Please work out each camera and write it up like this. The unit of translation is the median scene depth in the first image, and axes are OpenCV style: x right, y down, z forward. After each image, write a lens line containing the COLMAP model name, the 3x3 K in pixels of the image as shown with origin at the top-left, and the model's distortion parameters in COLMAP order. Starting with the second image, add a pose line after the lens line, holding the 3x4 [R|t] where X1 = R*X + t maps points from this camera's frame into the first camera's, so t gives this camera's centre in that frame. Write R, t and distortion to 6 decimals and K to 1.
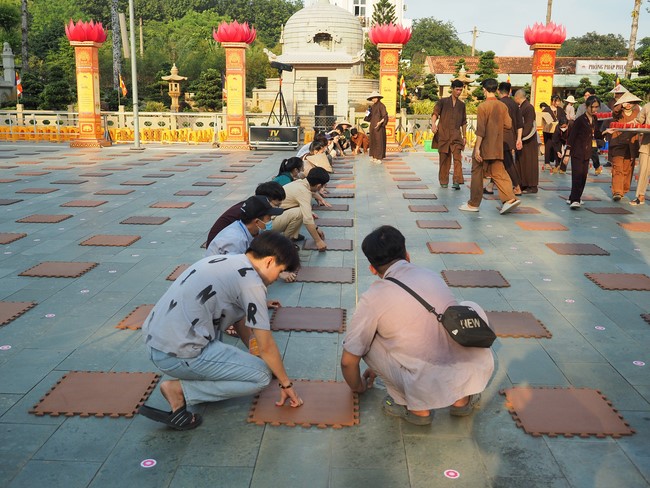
lens RADIAL K [[670.3, 0, 325.0], [0, 670.3, 244.0], [0, 0, 1]] dist [0.009496, -0.007838]
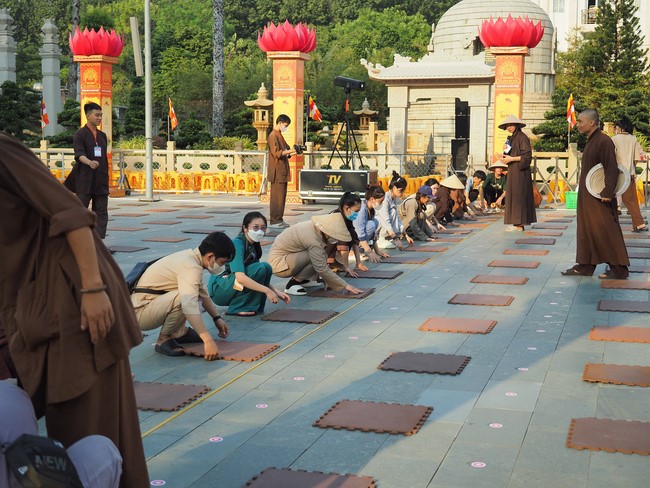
lens RADIAL K [[996.3, 0, 325.0], [0, 996.3, 244.0], [0, 0, 1]] dist [0.026474, 0.057110]
pose [[0.967977, 0.021043, -0.250157, 0.127002], [-0.046245, 0.994374, -0.095296, -0.002152], [0.246744, 0.103813, 0.963504, 0.019747]]
